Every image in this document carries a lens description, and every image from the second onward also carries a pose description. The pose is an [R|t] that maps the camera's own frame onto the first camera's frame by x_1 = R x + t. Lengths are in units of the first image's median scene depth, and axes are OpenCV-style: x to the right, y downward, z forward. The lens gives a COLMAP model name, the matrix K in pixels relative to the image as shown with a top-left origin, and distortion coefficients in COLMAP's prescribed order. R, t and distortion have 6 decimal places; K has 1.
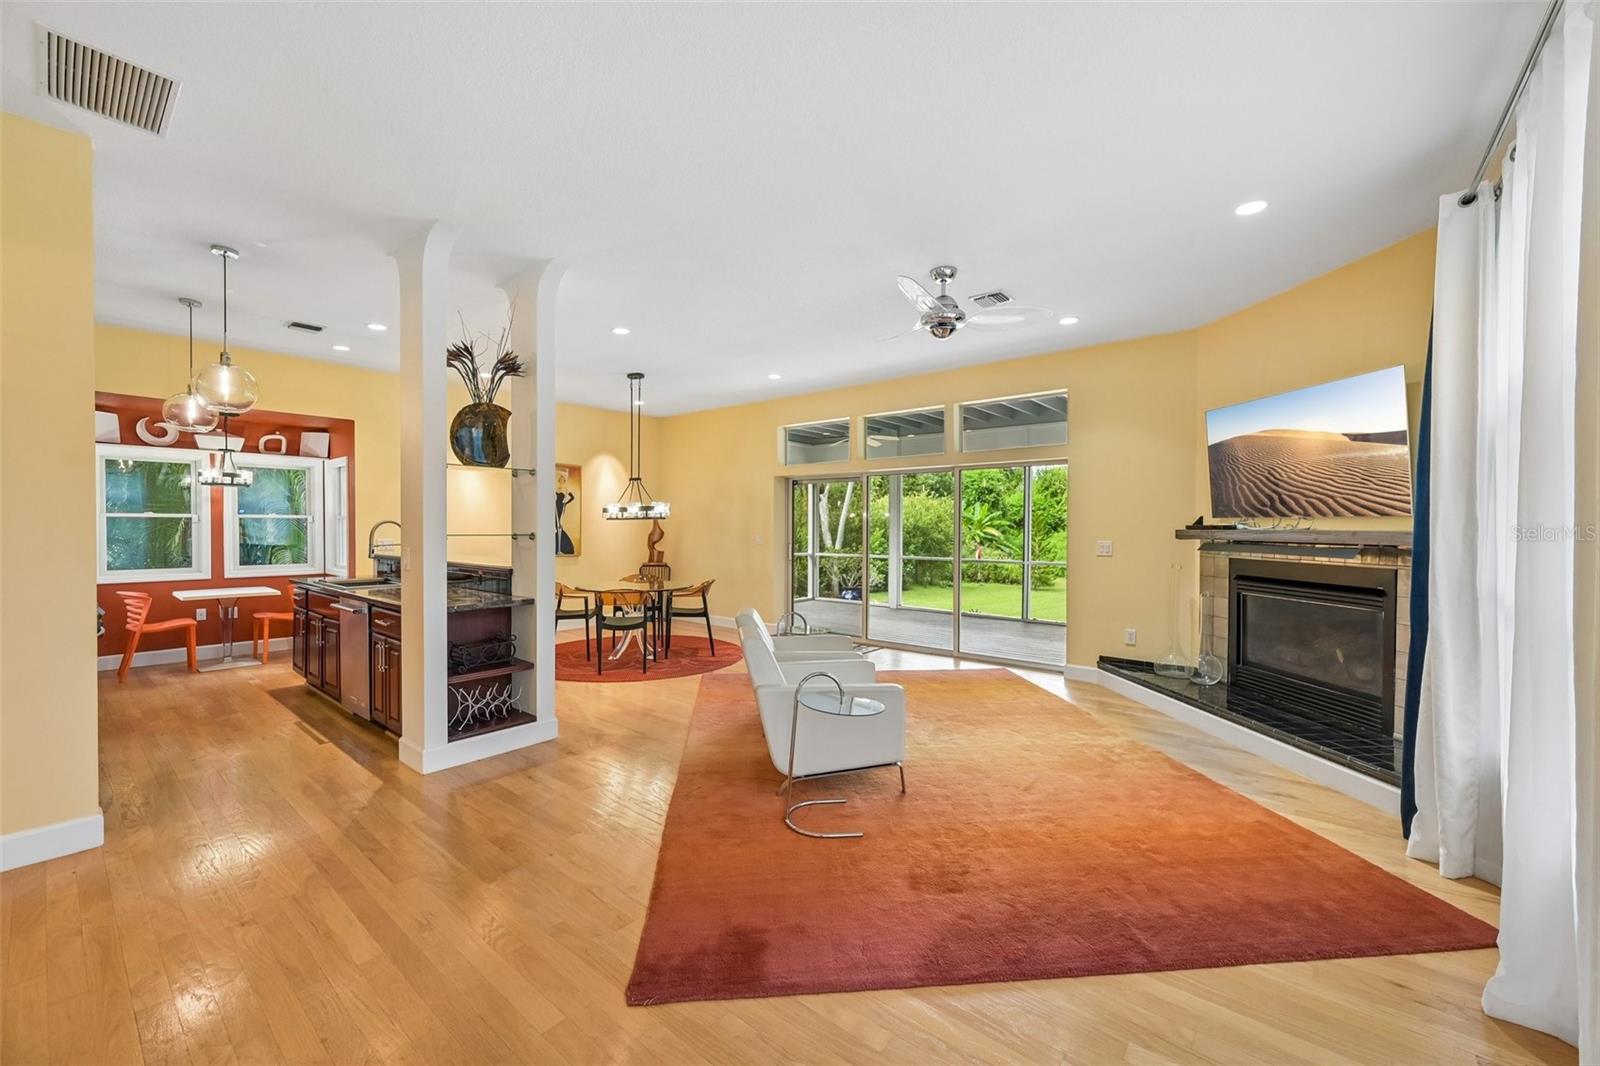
lens RADIAL K [[637.7, 0, 797.1], [0, 637.7, 534.4], [0, 0, 1]] dist [-0.000225, 0.000099]
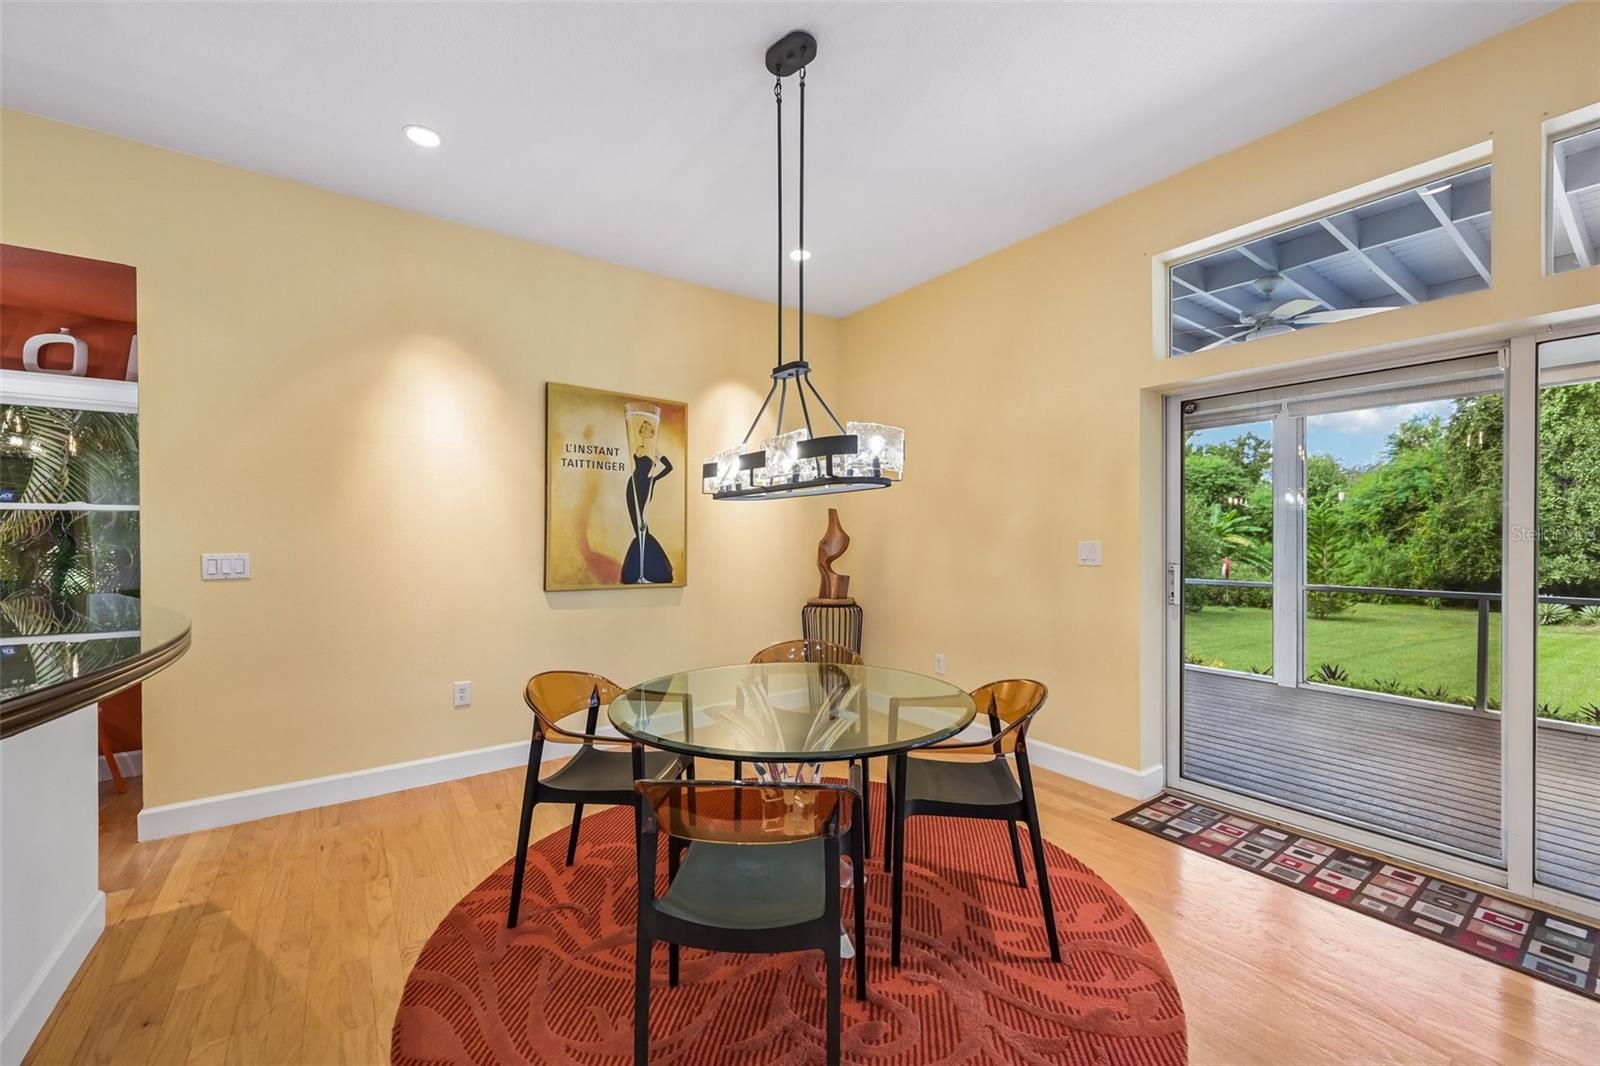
lens RADIAL K [[637.7, 0, 797.5], [0, 637.7, 538.8], [0, 0, 1]] dist [-0.000225, 0.000099]
pose [[0.970025, -0.005922, -0.242931, -0.161153], [0.003426, 0.999937, -0.010696, 0.003680], [0.242979, 0.009543, 0.969985, 0.642618]]
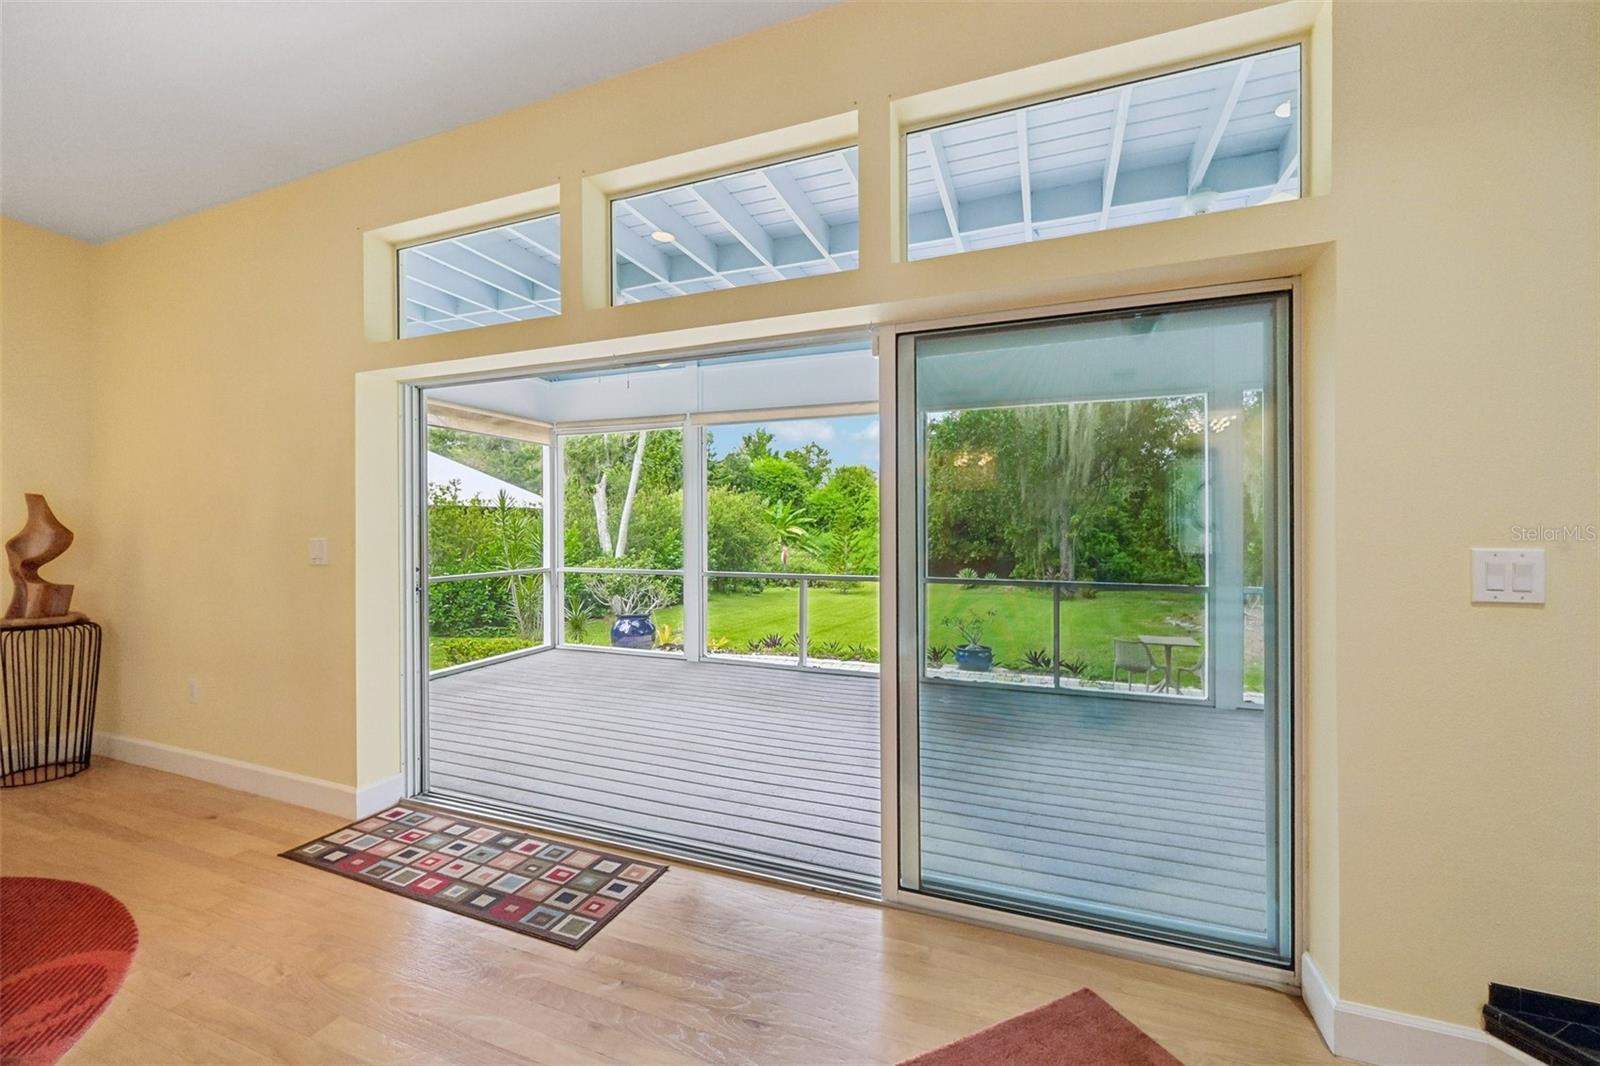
lens RADIAL K [[637.7, 0, 808.7], [0, 637.7, 524.8], [0, 0, 1]] dist [-0.000225, 0.000099]
pose [[0.944365, -0.004626, 0.328866, 0.094998], [0.009816, 0.999852, -0.014123, 0.001502], [-0.328752, 0.016565, 0.944271, 0.648968]]
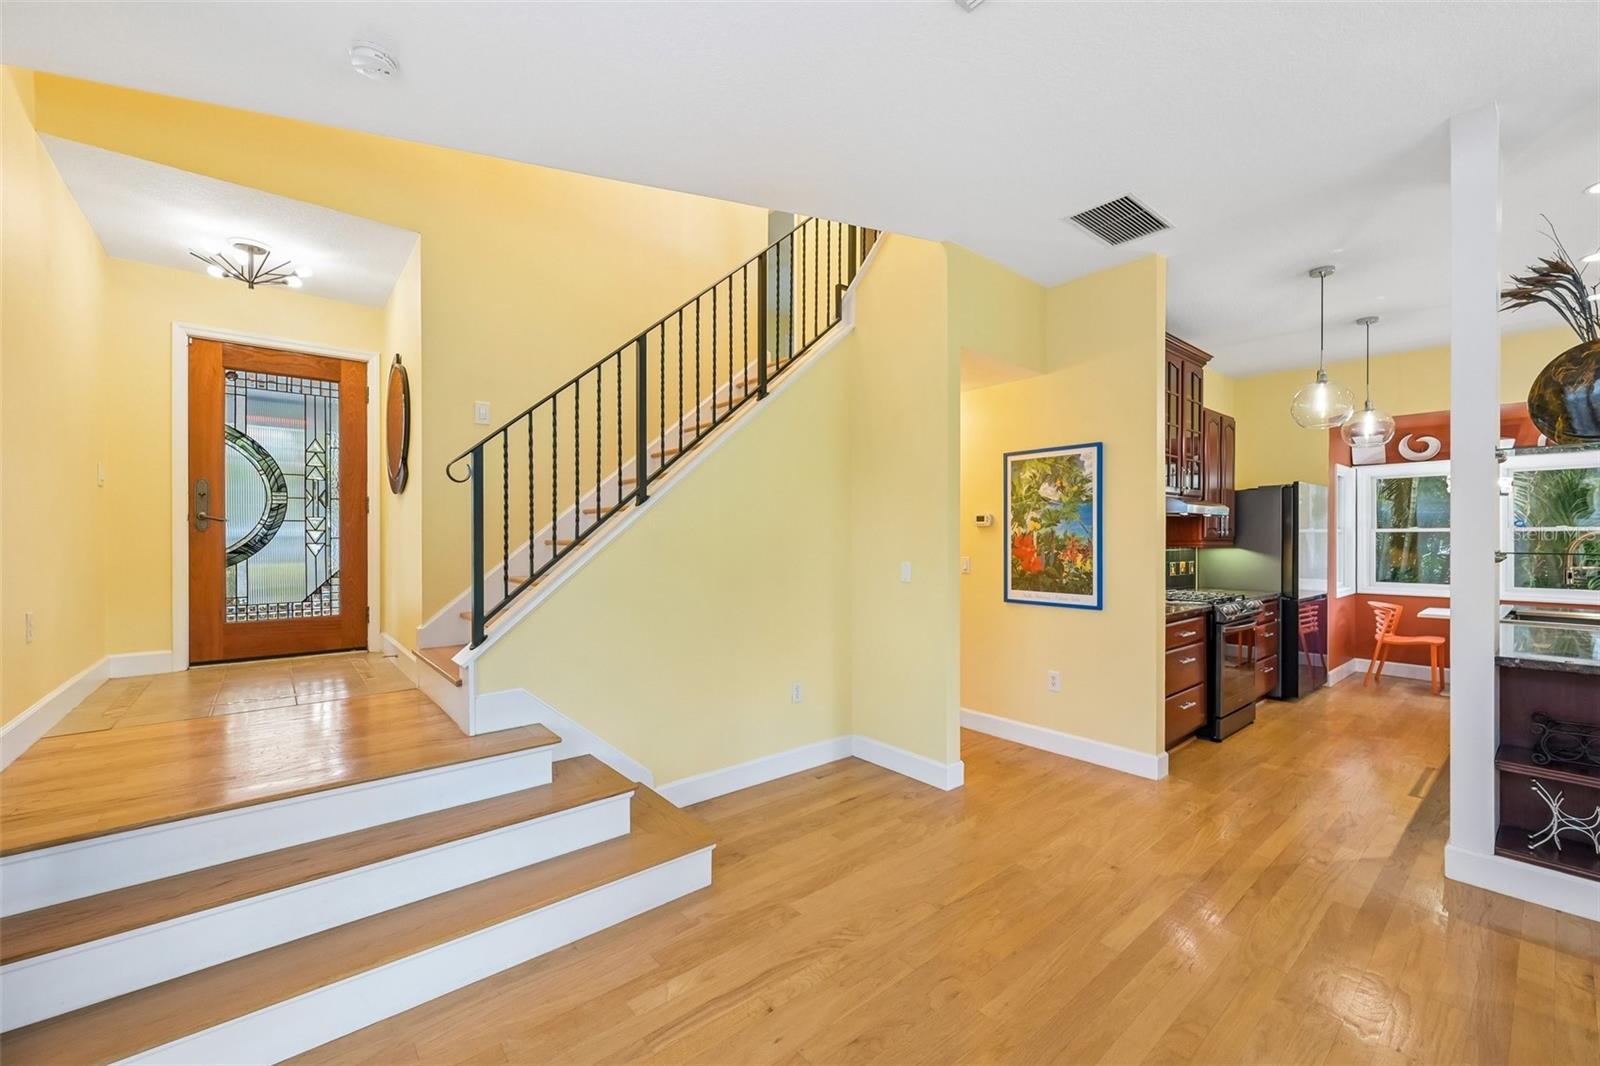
lens RADIAL K [[637.7, 0, 804.0], [0, 637.7, 536.2], [0, 0, 1]] dist [-0.000225, 0.000099]
pose [[-0.179678, -0.006773, -0.983702, 0.136036], [-0.014908, 0.999880, -0.004161, -0.001341], [0.983612, 0.013918, -0.179757, 0.197695]]
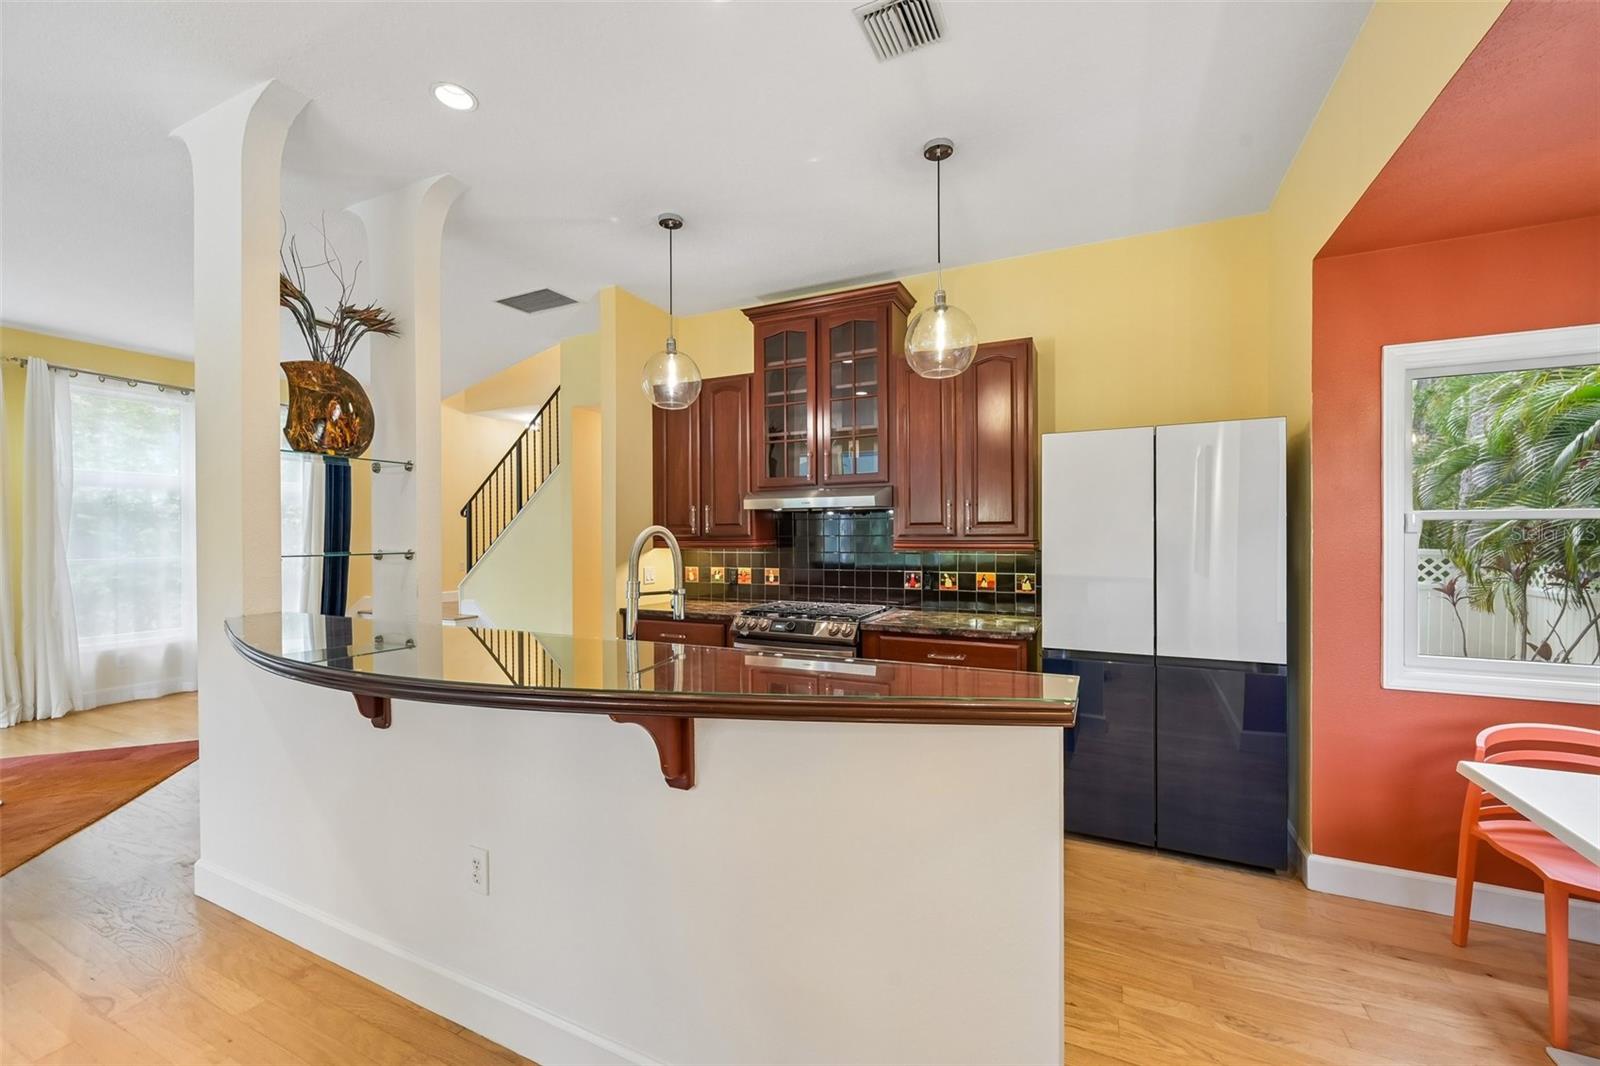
lens RADIAL K [[637.7, 0, 805.1], [0, 637.7, 538.6], [0, 0, 1]] dist [-0.000225, 0.000099]
pose [[-0.966463, -0.000493, -0.256807, -0.440606], [-0.004505, 0.999877, 0.015036, -0.015411], [0.256768, 0.015688, -0.966346, 0.983238]]
